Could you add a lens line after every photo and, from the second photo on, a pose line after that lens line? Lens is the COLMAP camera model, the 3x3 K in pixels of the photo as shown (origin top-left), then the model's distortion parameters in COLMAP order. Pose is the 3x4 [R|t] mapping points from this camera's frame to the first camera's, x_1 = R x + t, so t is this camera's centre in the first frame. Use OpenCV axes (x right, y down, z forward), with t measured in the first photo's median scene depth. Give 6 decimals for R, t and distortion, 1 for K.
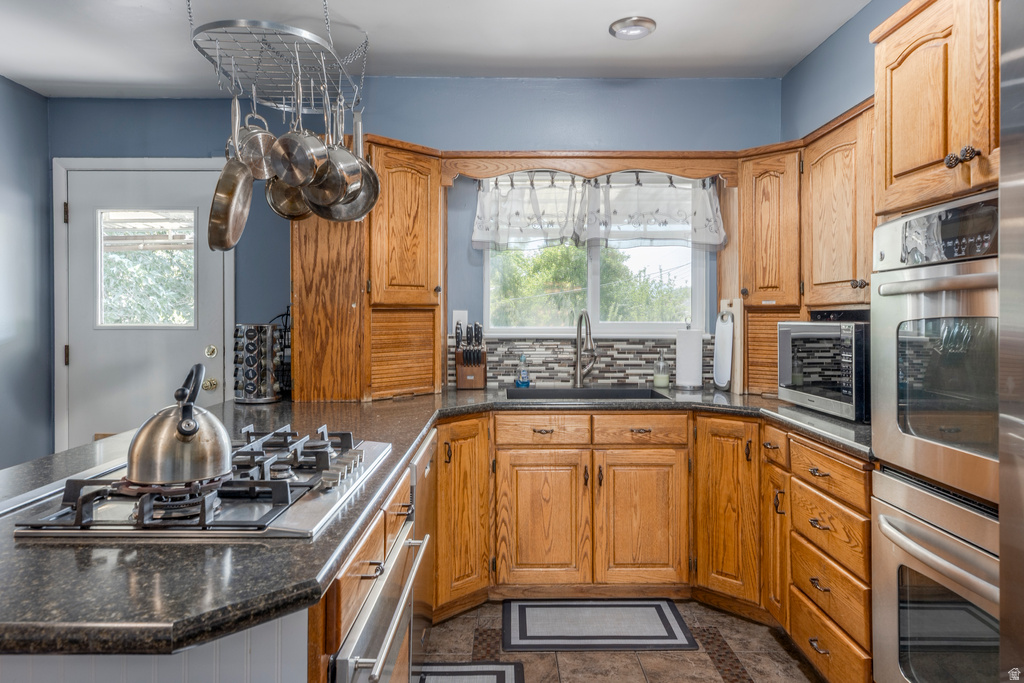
lens RADIAL K [[654.2, 0, 510.7], [0, 654.2, 314.9], [0, 0, 1]] dist [0.006621, 0.005354]
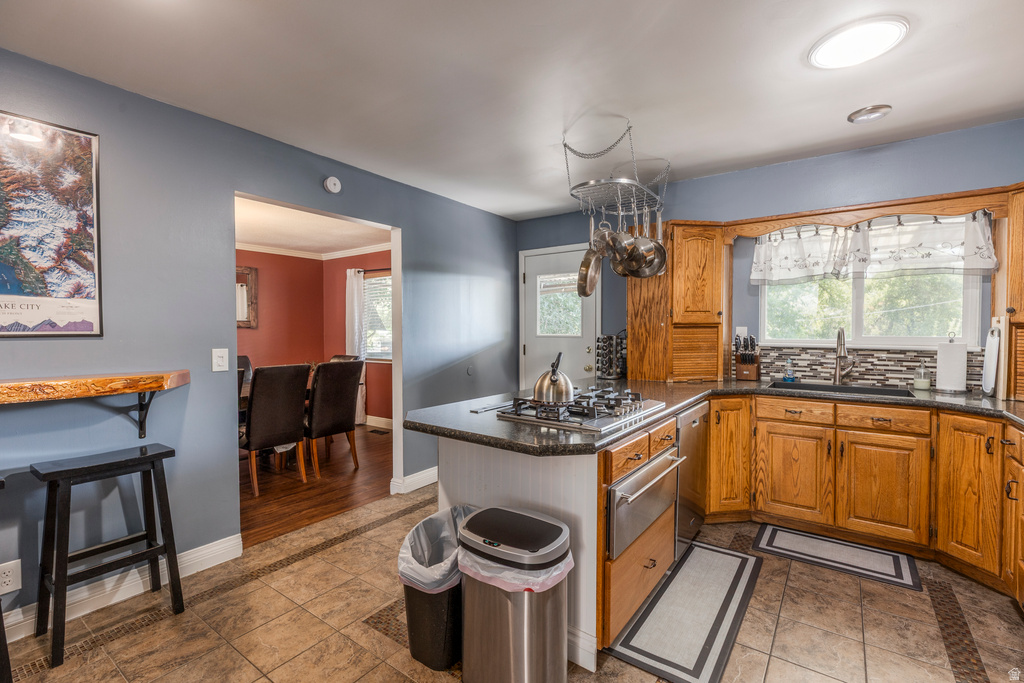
lens RADIAL K [[460.9, 0, 516.2], [0, 460.9, 334.9], [0, 0, 1]] dist [0.007445, 0.000001]
pose [[0.806879, 0.008627, -0.590654, 0.156325], [-0.001021, 0.999912, 0.013210, -0.002553], [0.590716, -0.010055, 0.806817, -0.171543]]
